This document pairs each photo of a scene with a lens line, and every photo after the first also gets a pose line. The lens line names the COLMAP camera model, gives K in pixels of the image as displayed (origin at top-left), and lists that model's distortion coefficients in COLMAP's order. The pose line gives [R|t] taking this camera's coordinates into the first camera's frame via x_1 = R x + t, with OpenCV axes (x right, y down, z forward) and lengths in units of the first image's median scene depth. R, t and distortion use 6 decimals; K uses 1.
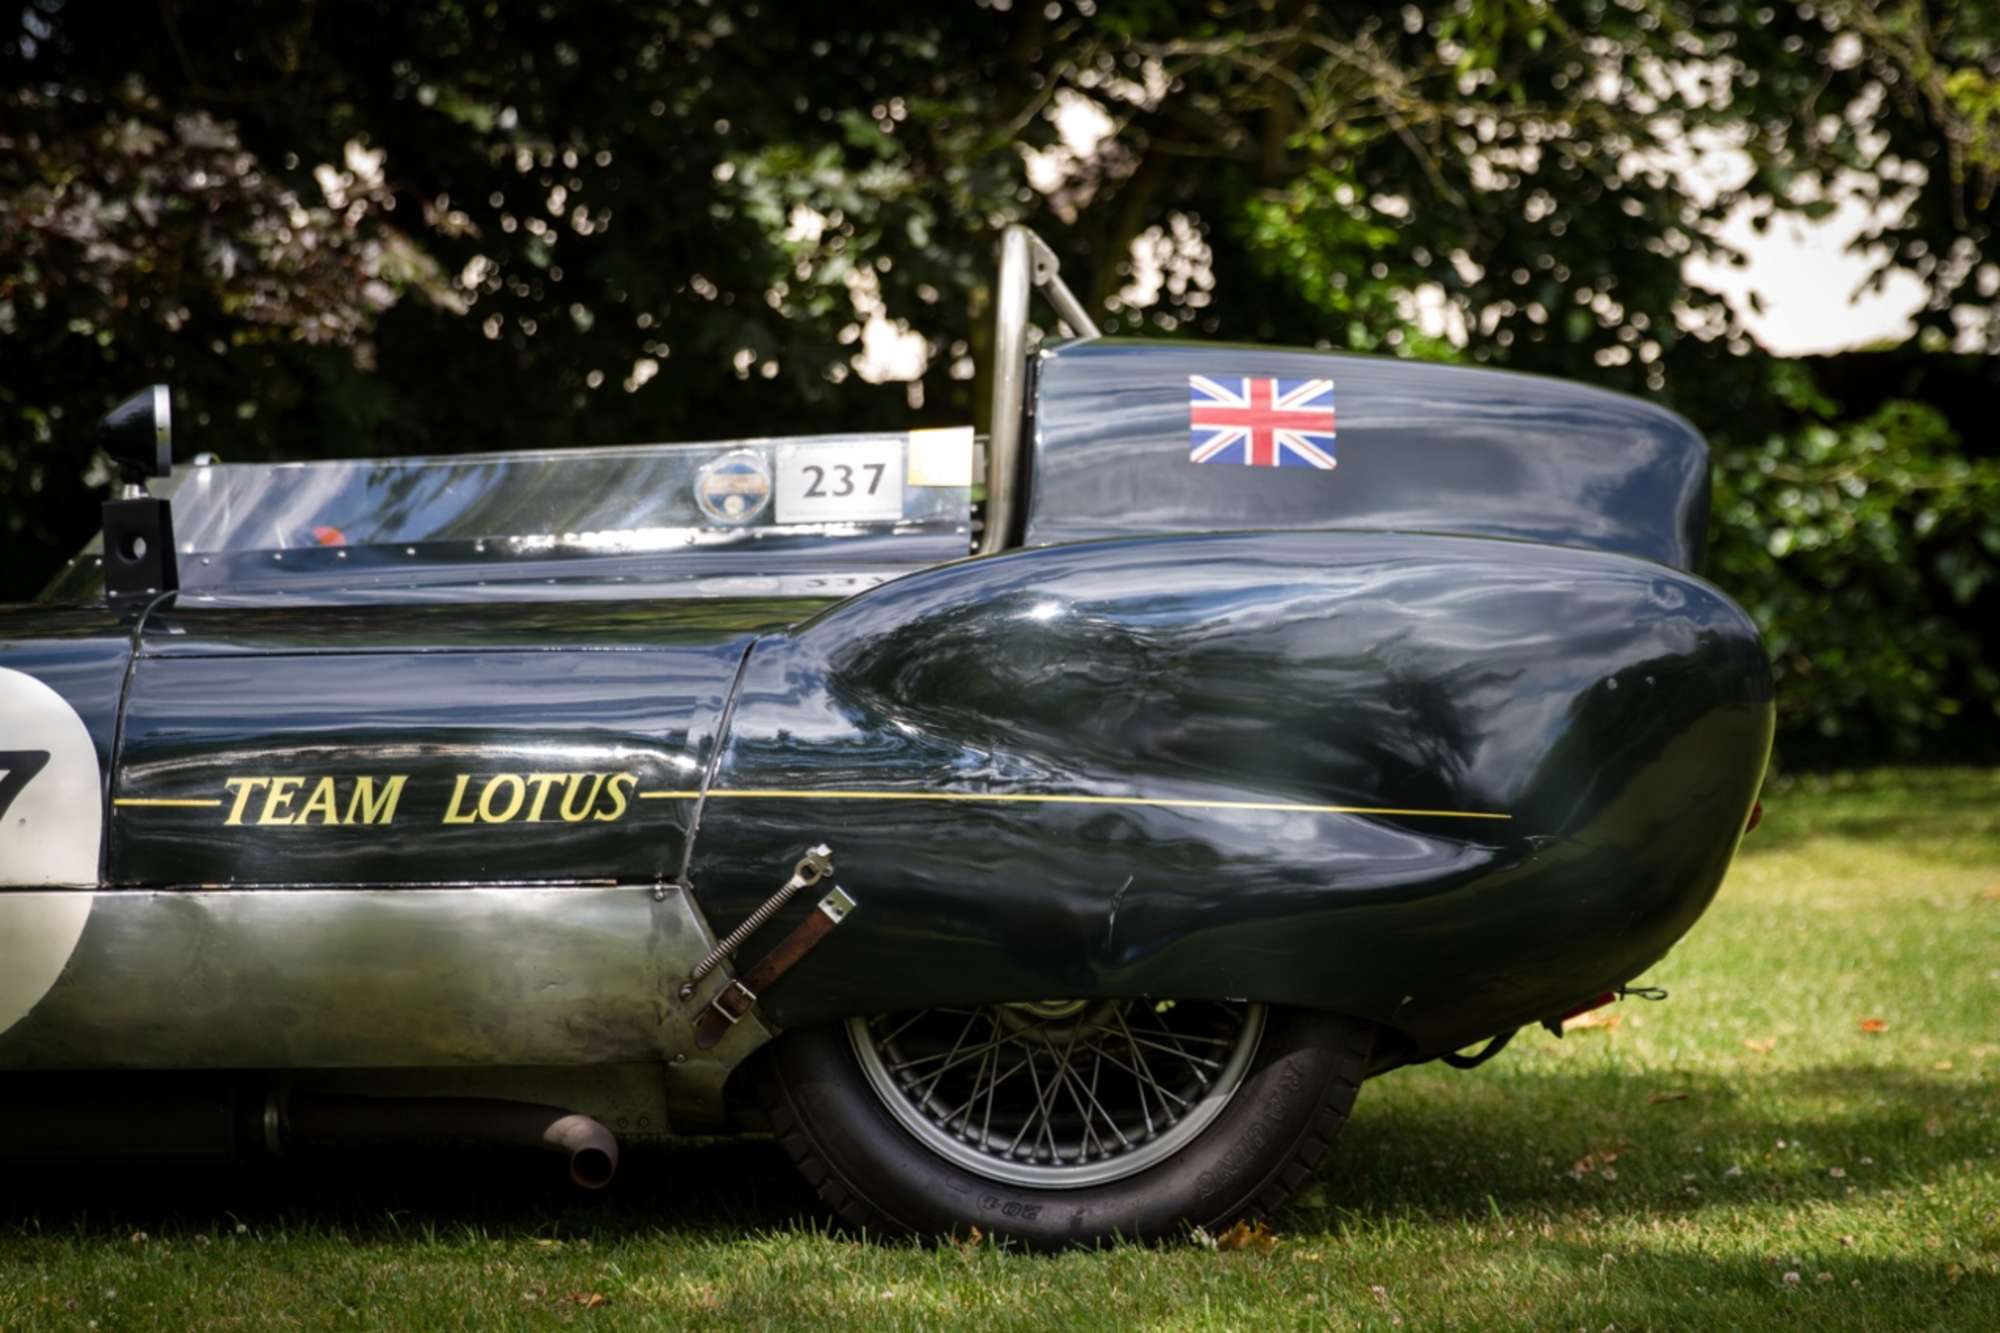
lens RADIAL K [[5357.2, 0, 998.6], [0, 5357.2, 666.7], [0, 0, 1]] dist [0.197006, 0.000000]
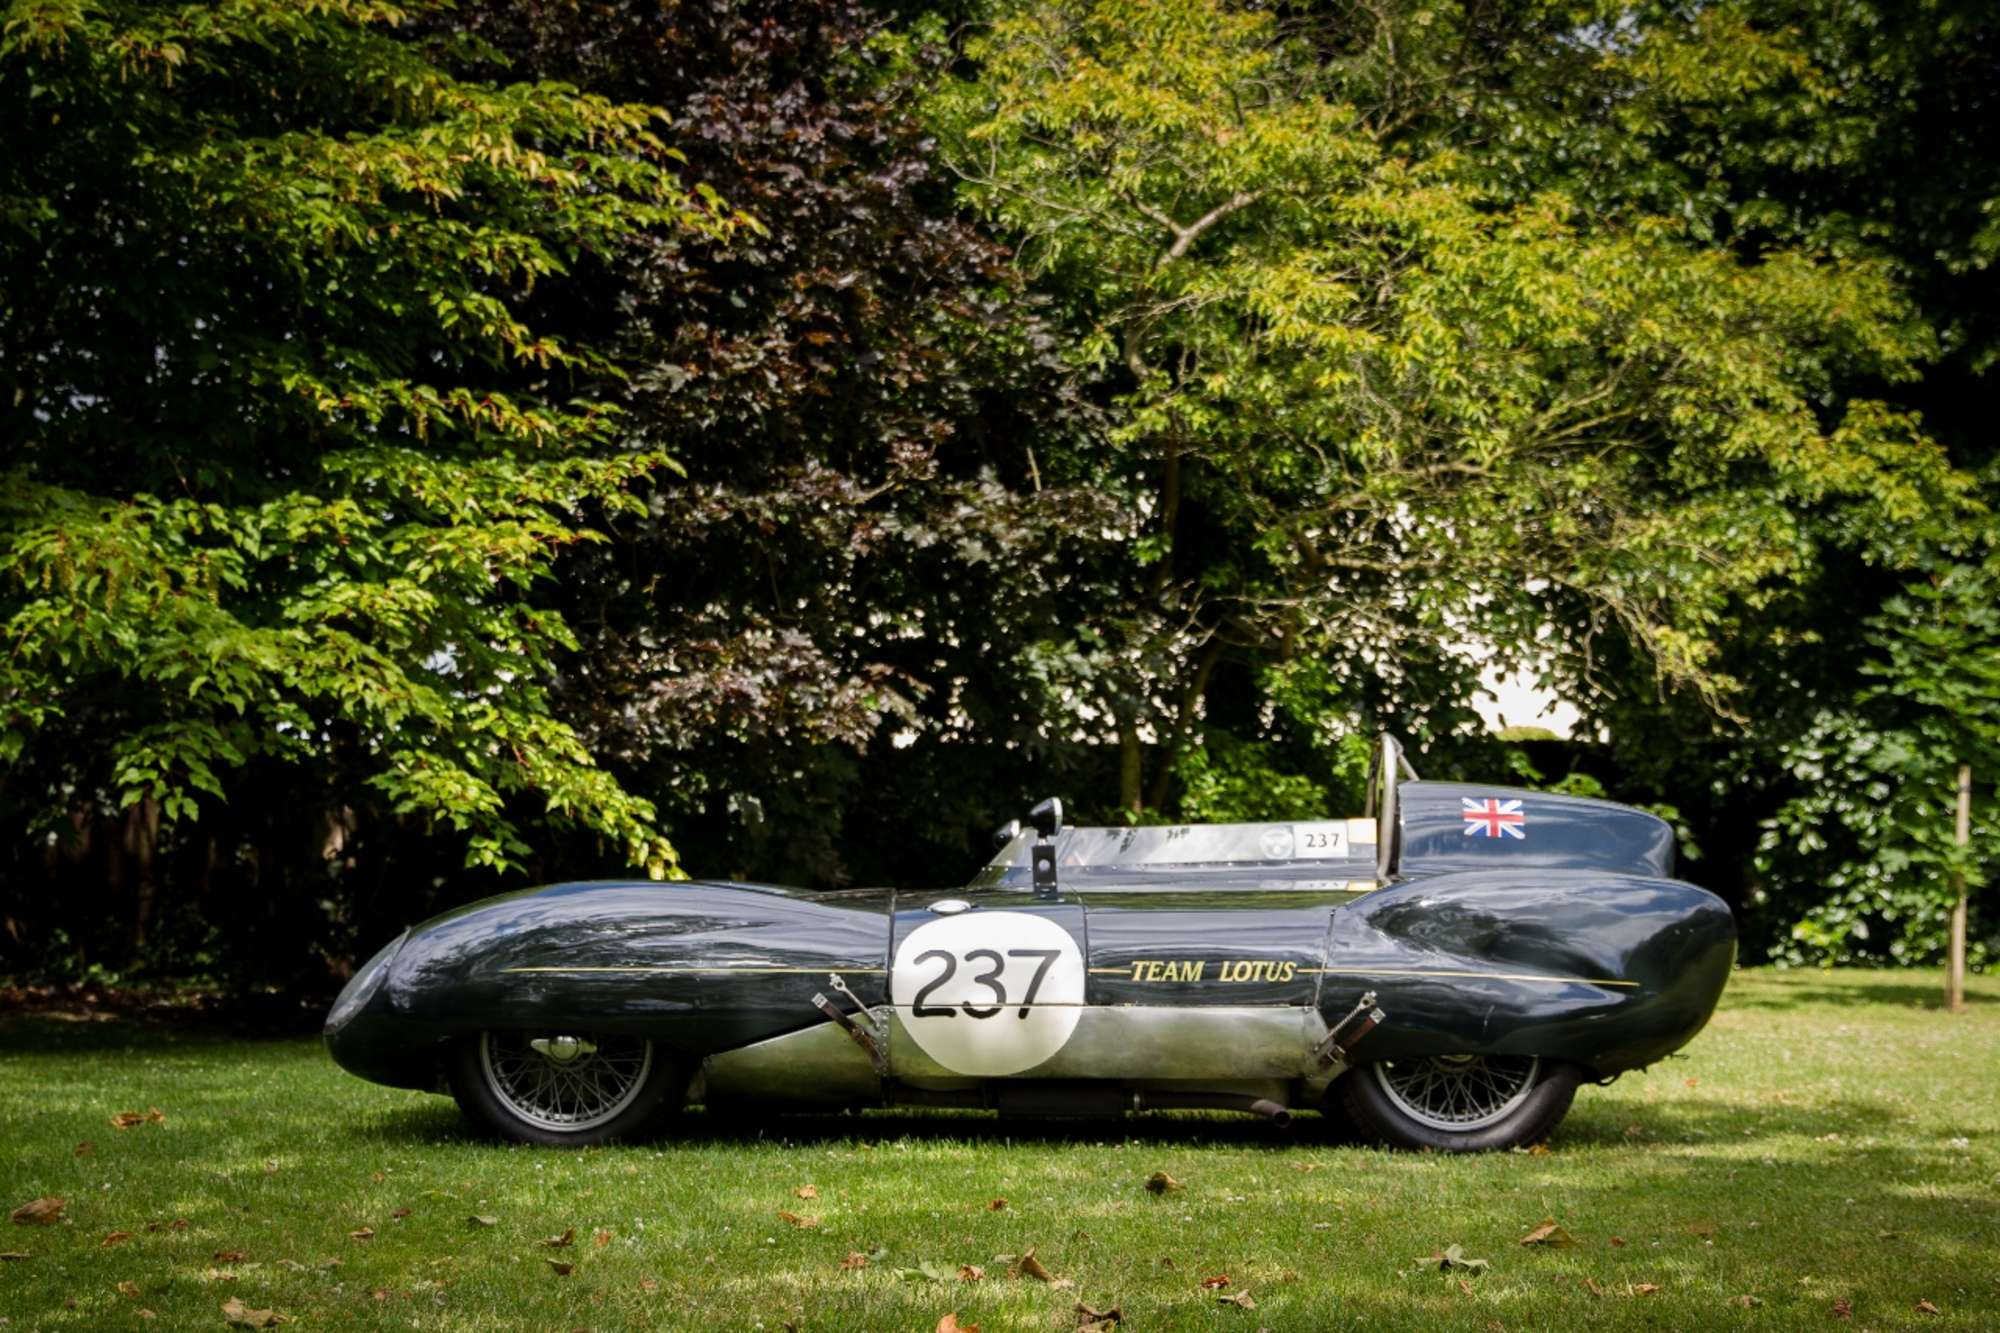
lens RADIAL K [[3360.8, 0, 1002.0], [0, 3360.8, 666.9], [0, 0, 1]] dist [0.031892, 0.000000]
pose [[0.998909, 0.016839, 0.043552, -0.247603], [-0.013887, 0.997642, -0.067210, -0.009332], [-0.044581, 0.066532, 0.996788, -0.517639]]
